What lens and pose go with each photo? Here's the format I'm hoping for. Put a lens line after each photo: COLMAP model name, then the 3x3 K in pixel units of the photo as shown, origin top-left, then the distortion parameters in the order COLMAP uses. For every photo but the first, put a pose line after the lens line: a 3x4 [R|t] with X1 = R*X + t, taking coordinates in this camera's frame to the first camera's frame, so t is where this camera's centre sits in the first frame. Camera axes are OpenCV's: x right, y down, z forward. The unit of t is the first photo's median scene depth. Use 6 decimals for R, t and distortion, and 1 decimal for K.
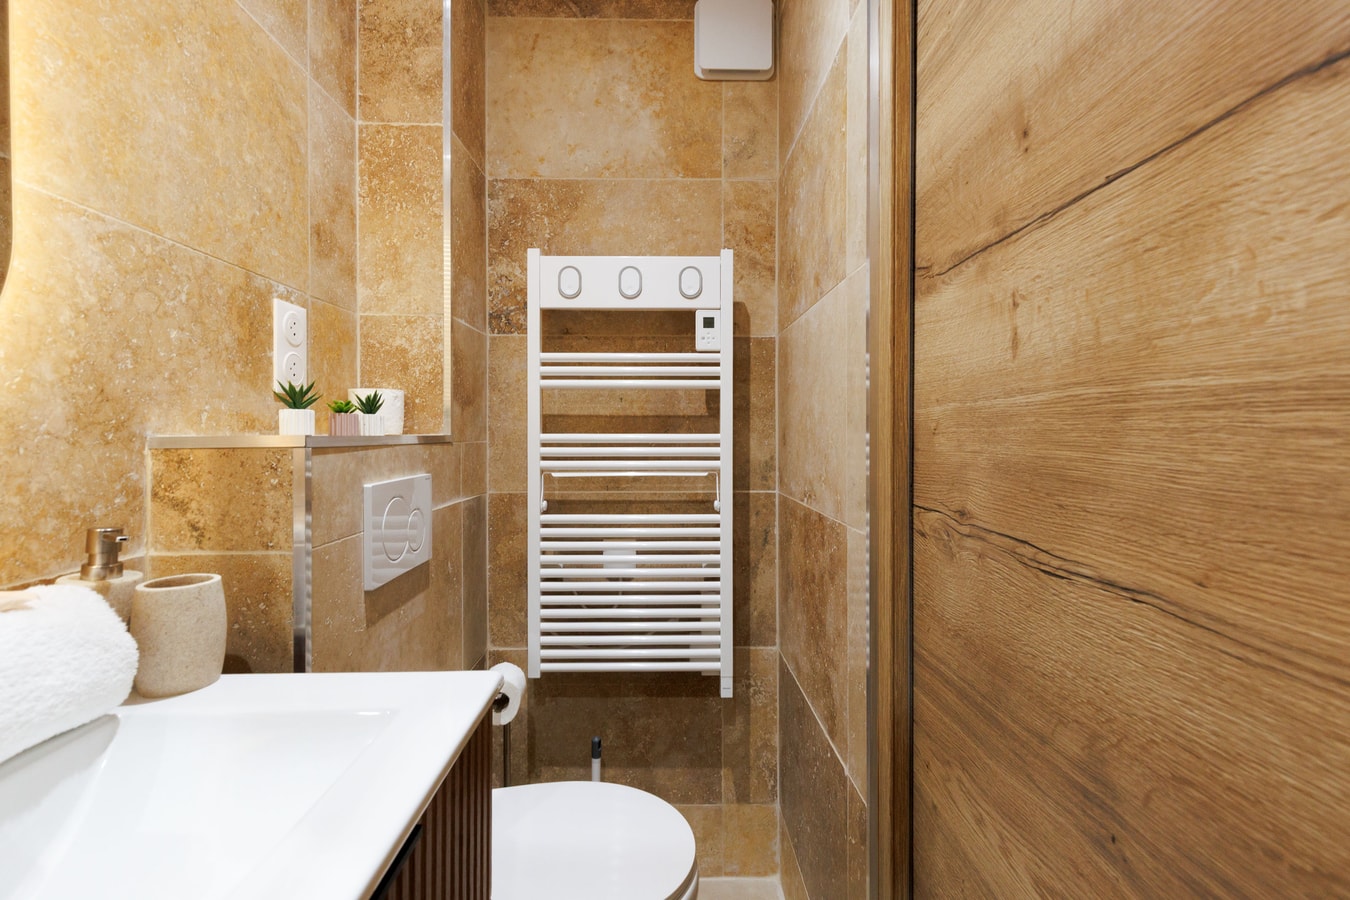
lens RADIAL K [[608.5, 0, 672.9], [0, 608.5, 443.0], [0, 0, 1]] dist [0.002899, -0.000183]
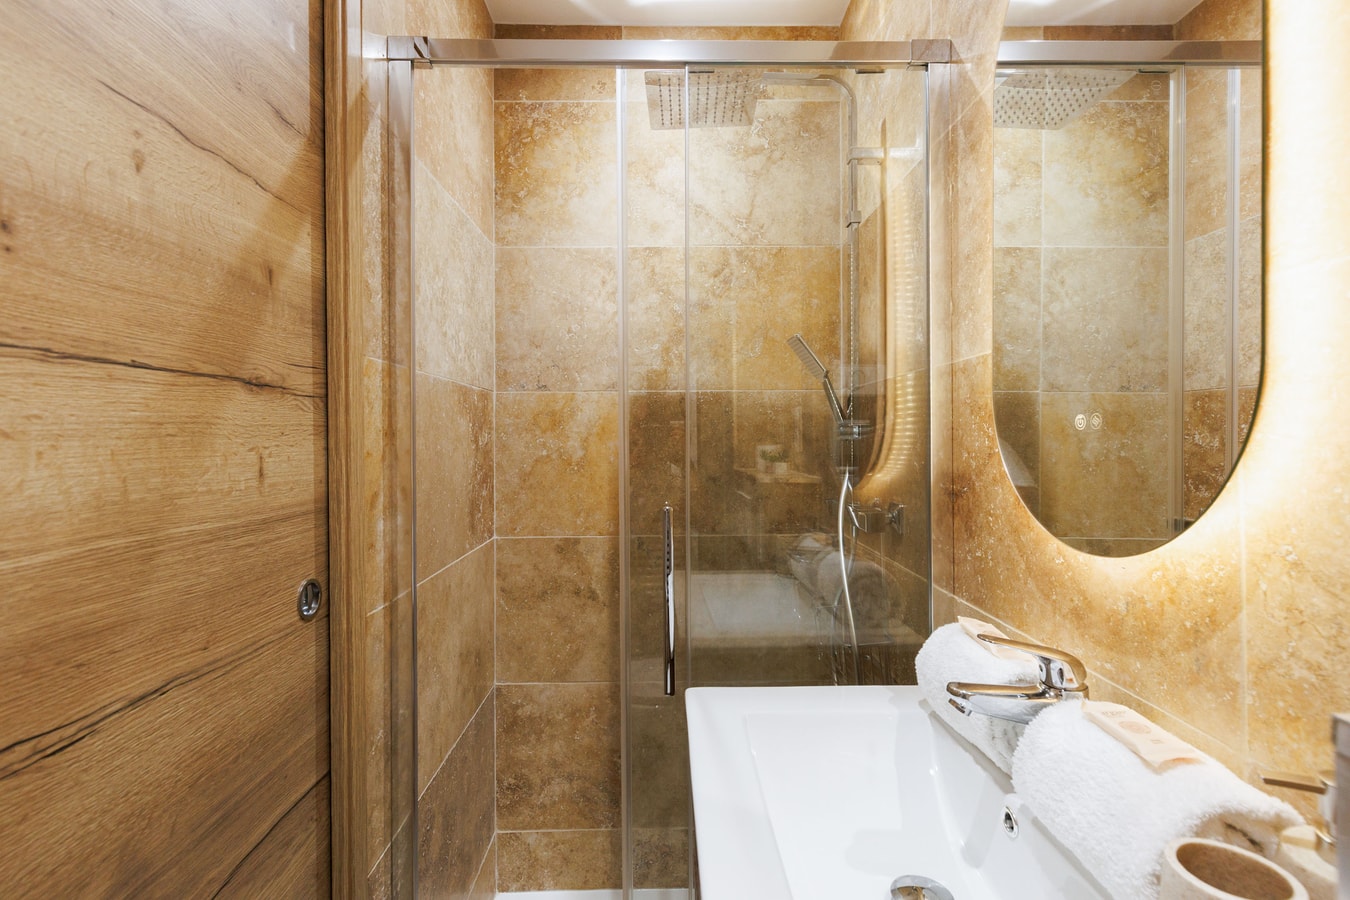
lens RADIAL K [[608.5, 0, 673.2], [0, 608.5, 438.5], [0, 0, 1]] dist [0.002899, -0.000183]
pose [[-0.999967, 0.006634, 0.004682, -0.261321], [0.006711, 0.999839, 0.016626, -0.223913], [-0.004571, 0.016657, -0.999851, 1.649950]]
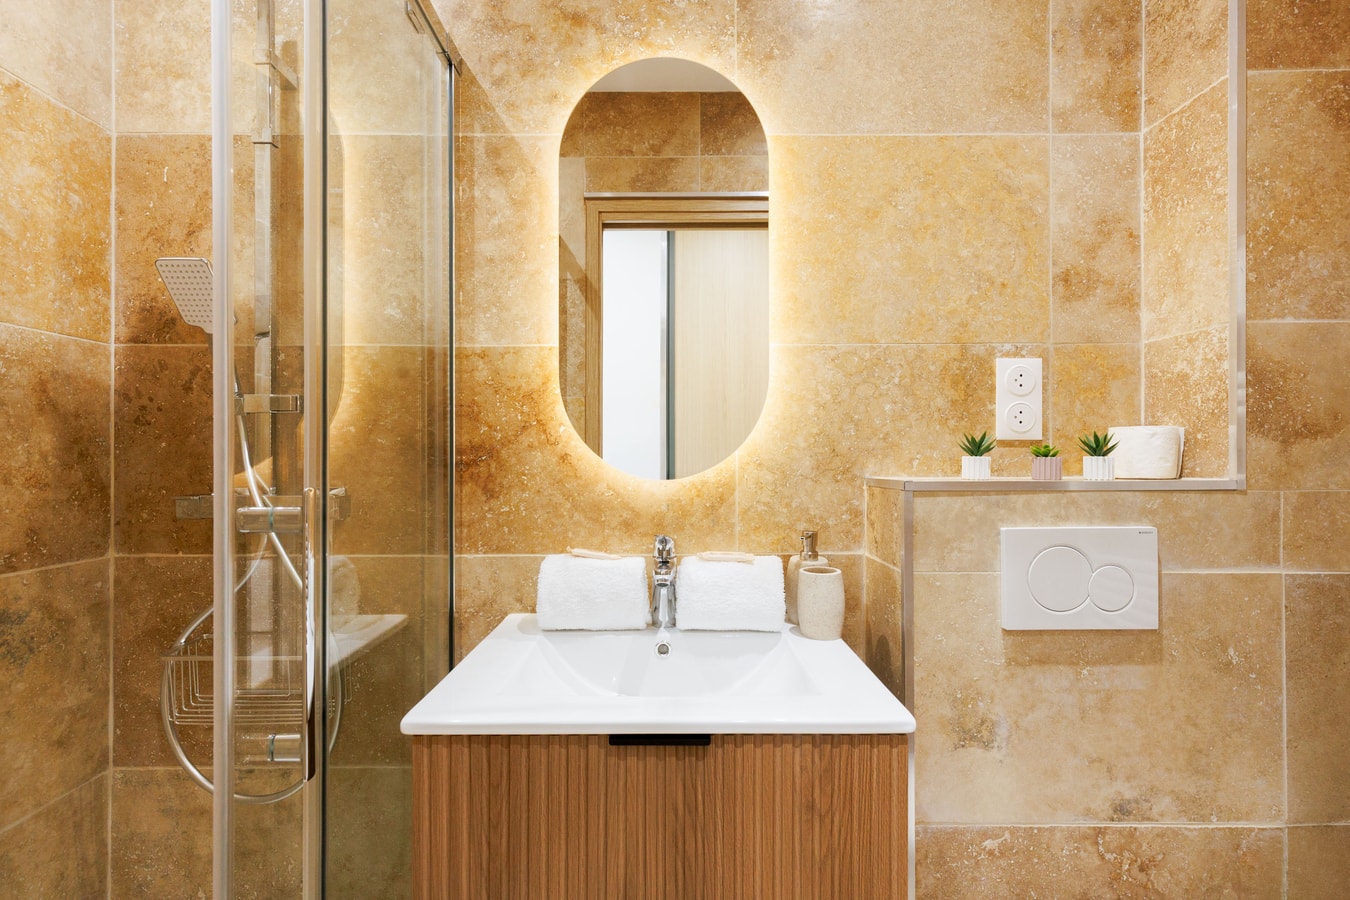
lens RADIAL K [[608.5, 0, 672.6], [0, 608.5, 457.0], [0, 0, 1]] dist [0.002899, -0.000183]
pose [[-0.021483, 0.002388, -0.999766, 0.829101], [-0.012366, 0.999920, 0.002654, -0.073466], [0.999693, 0.012420, -0.021452, 0.664525]]
